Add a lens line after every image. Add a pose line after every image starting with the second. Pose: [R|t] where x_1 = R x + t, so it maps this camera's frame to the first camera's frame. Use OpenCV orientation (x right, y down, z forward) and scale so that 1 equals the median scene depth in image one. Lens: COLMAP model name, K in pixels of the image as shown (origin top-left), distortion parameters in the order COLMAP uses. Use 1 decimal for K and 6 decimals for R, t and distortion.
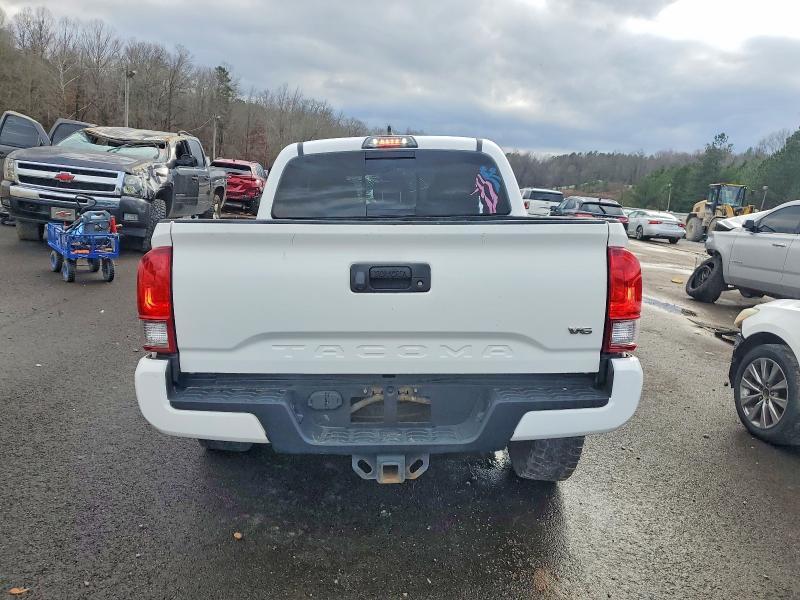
lens RADIAL K [[688.3, 0, 400.0], [0, 688.3, 300.5], [0, 0, 1]] dist [0.021156, 0.000599]
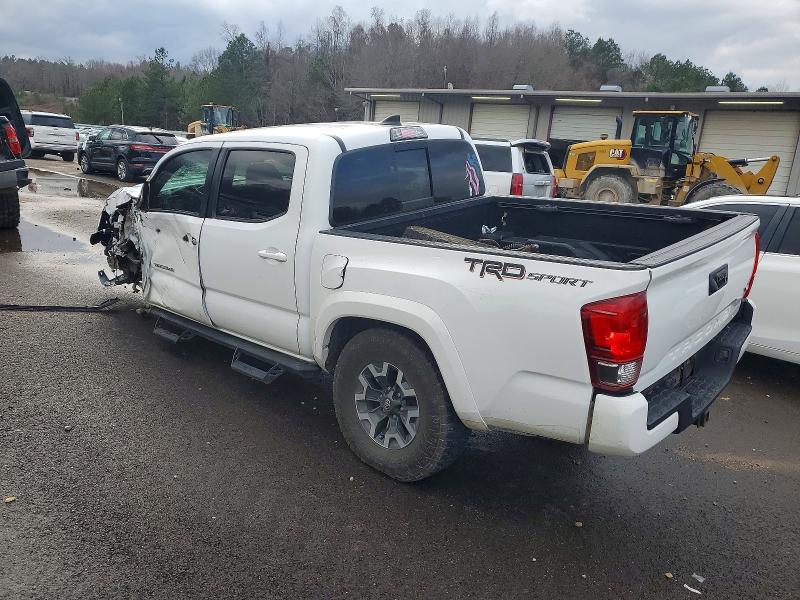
lens RADIAL K [[688.3, 0, 399.9], [0, 688.3, 299.2], [0, 0, 1]] dist [0.021156, 0.000599]
pose [[0.575208, -0.234318, 0.783729, -0.224435], [0.114248, 0.971717, 0.206671, -0.053617], [-0.809989, -0.029339, 0.585710, 0.109847]]
